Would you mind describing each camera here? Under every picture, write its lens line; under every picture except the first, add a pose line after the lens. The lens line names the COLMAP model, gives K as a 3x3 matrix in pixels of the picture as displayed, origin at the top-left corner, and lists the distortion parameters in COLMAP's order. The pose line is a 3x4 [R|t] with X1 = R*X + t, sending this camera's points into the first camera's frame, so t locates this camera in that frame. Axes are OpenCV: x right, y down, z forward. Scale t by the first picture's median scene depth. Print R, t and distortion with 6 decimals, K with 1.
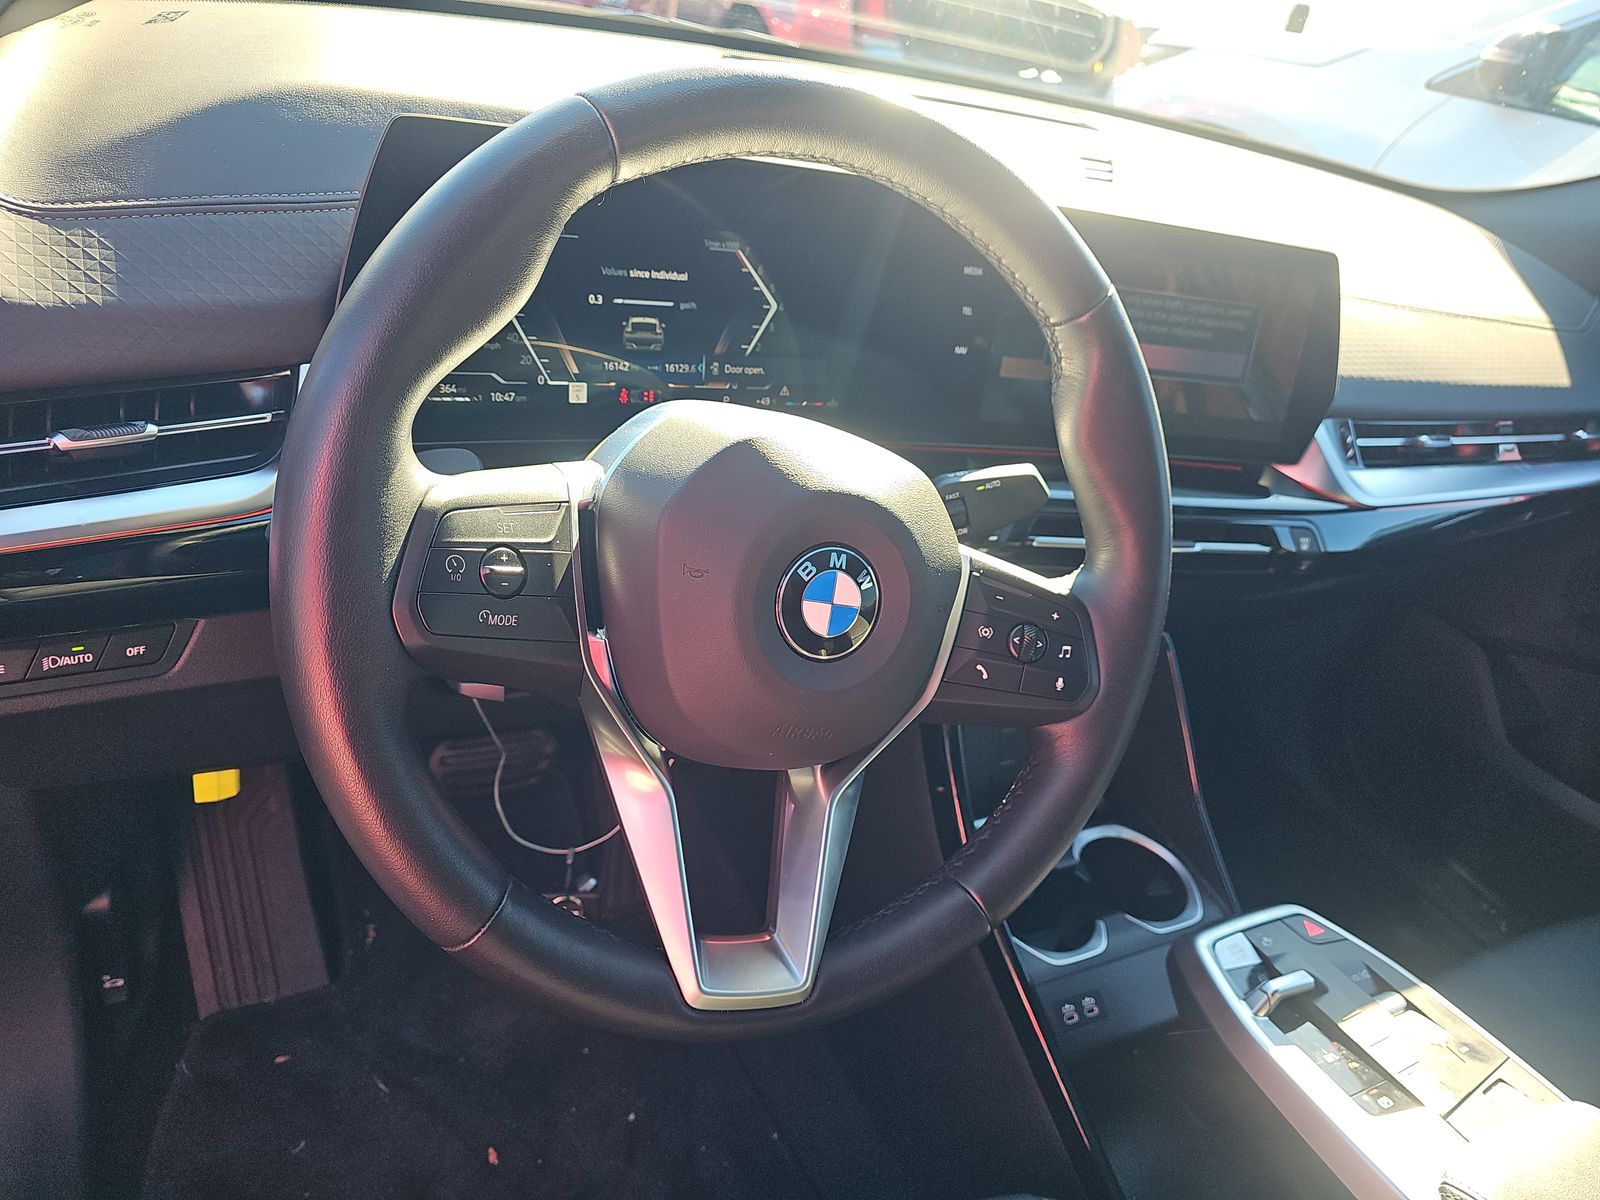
lens RADIAL K [[1073.4, 0, 799.6], [0, 1073.4, 625.7], [0, 0, 1]] dist [0.047174, -0.094828]
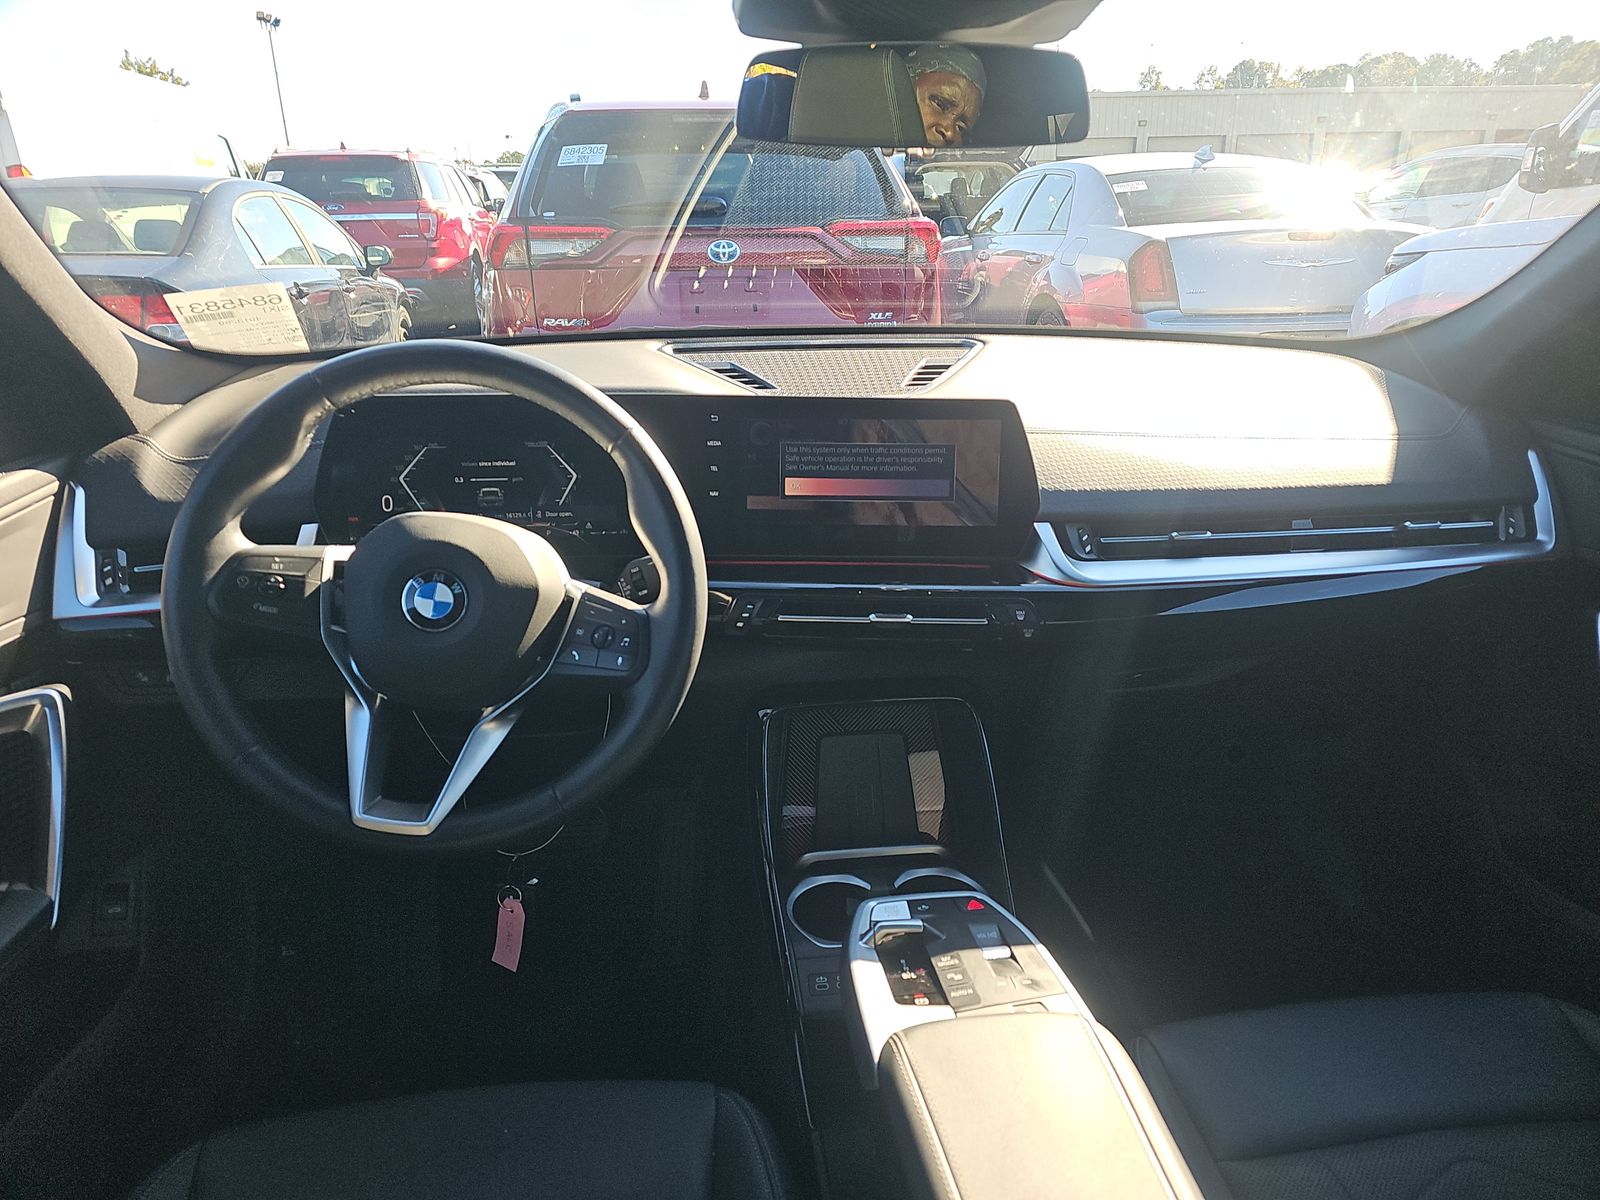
lens RADIAL K [[1073.4, 0, 799.6], [0, 1073.4, 625.7], [0, 0, 1]] dist [0.047174, -0.094828]
pose [[0.926120, -0.065914, -0.371427, 0.937316], [-0.023633, 0.972544, -0.231516, 0.316520], [0.376489, 0.223189, 0.899134, -0.319567]]
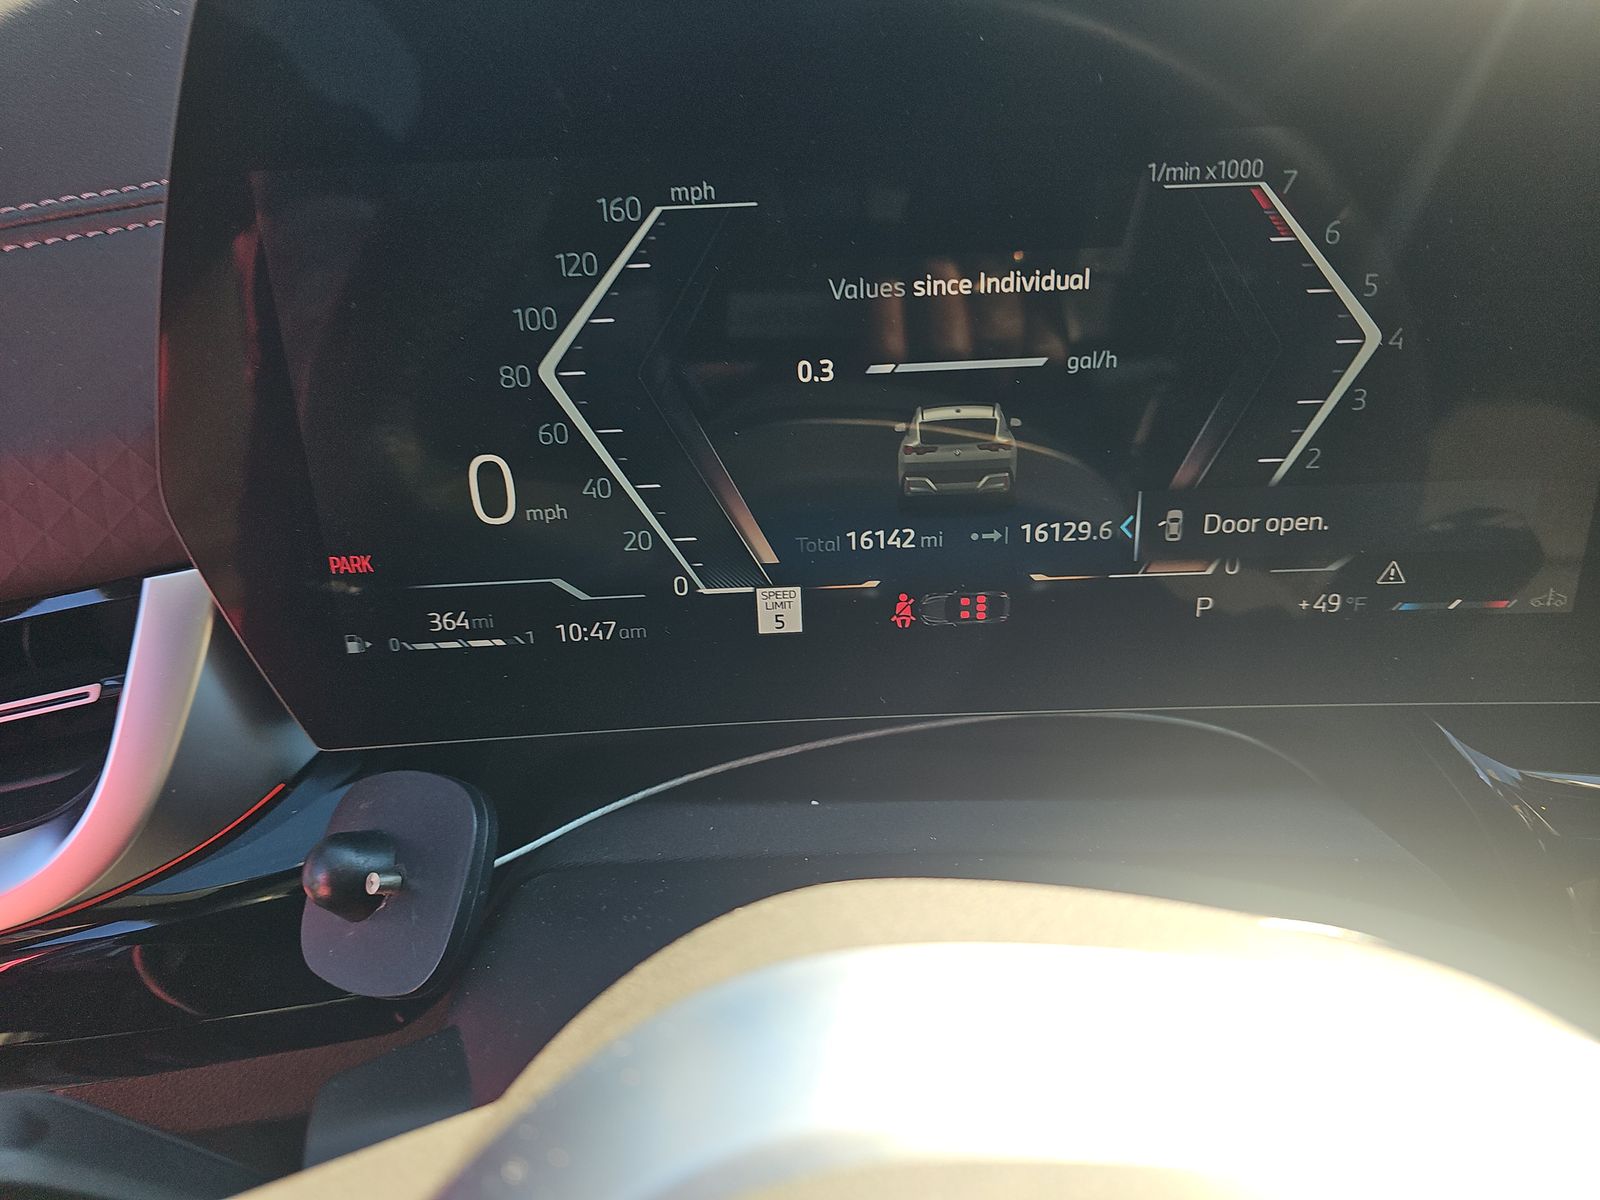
lens RADIAL K [[1073.4, 0, 799.6], [0, 1073.4, 625.7], [0, 0, 1]] dist [0.047174, -0.094828]
pose [[0.869724, 0.065270, -0.489204, -0.009430], [-0.052497, 0.997828, 0.039801, -0.221936], [0.490739, -0.008934, 0.871261, 0.652412]]
